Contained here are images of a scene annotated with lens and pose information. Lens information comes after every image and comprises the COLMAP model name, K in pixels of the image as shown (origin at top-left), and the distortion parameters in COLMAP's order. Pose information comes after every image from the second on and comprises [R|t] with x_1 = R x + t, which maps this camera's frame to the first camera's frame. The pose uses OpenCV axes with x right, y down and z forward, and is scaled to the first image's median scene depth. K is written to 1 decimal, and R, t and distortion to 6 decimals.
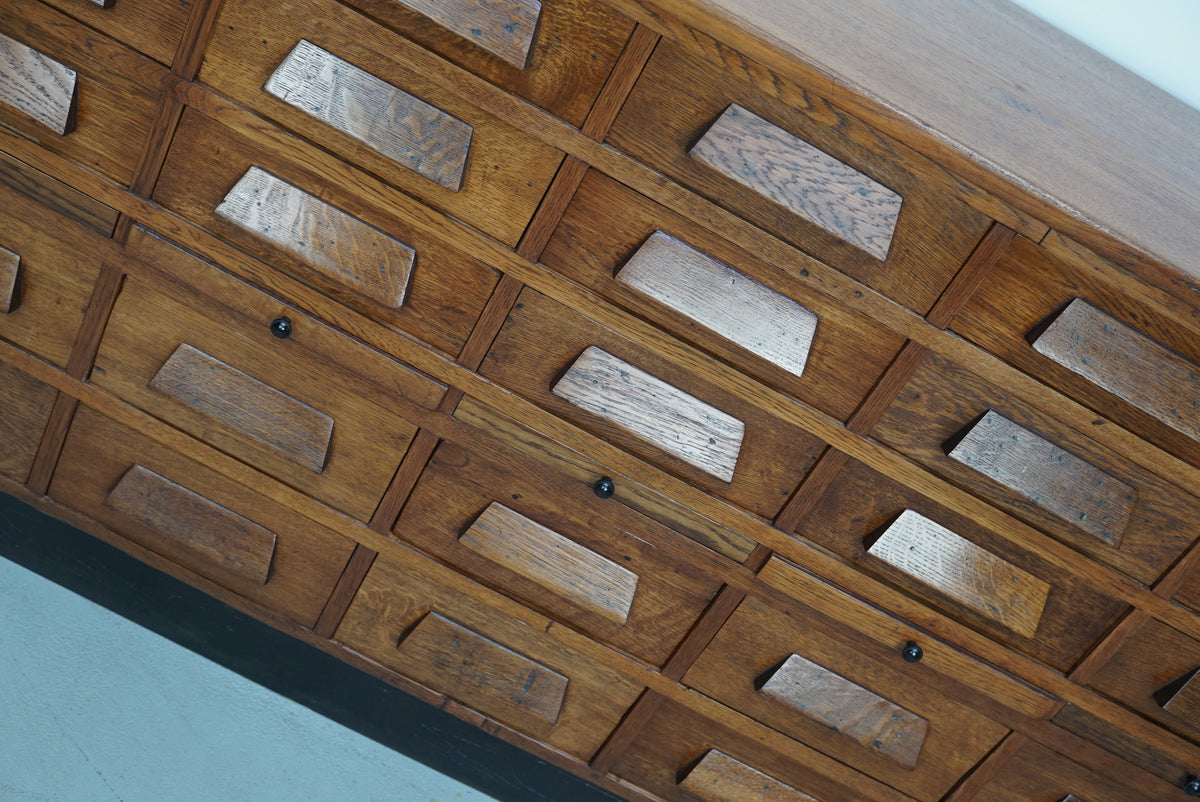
lens RADIAL K [[1556.1, 0, 600.4], [0, 1556.1, 414.3], [0, 0, 1]] dist [-0.154754, 0.350212]
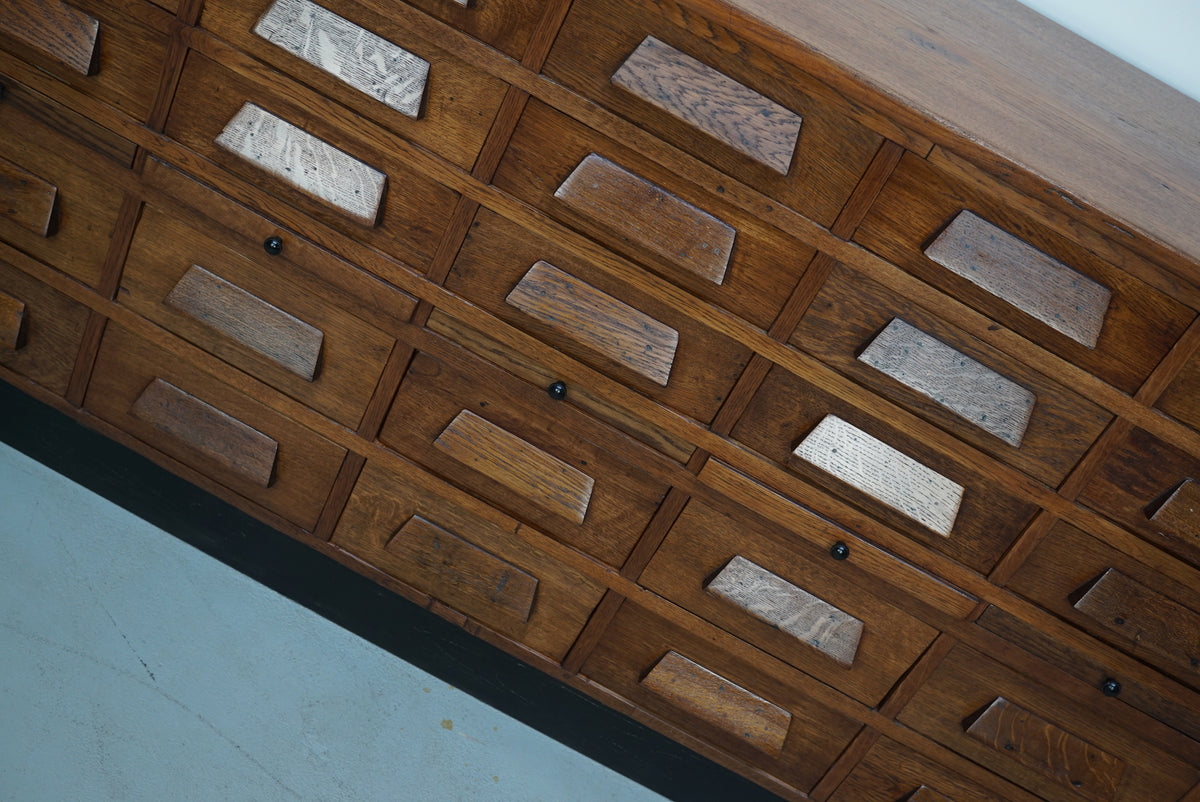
lens RADIAL K [[1556.1, 0, 600.4], [0, 1556.1, 414.3], [0, 0, 1]] dist [-0.154754, 0.350212]
pose [[0.996162, 0.012276, -0.086659, 0.135294], [-0.015272, 0.999305, -0.033998, 0.103873], [0.086182, 0.035191, 0.995658, -0.110572]]
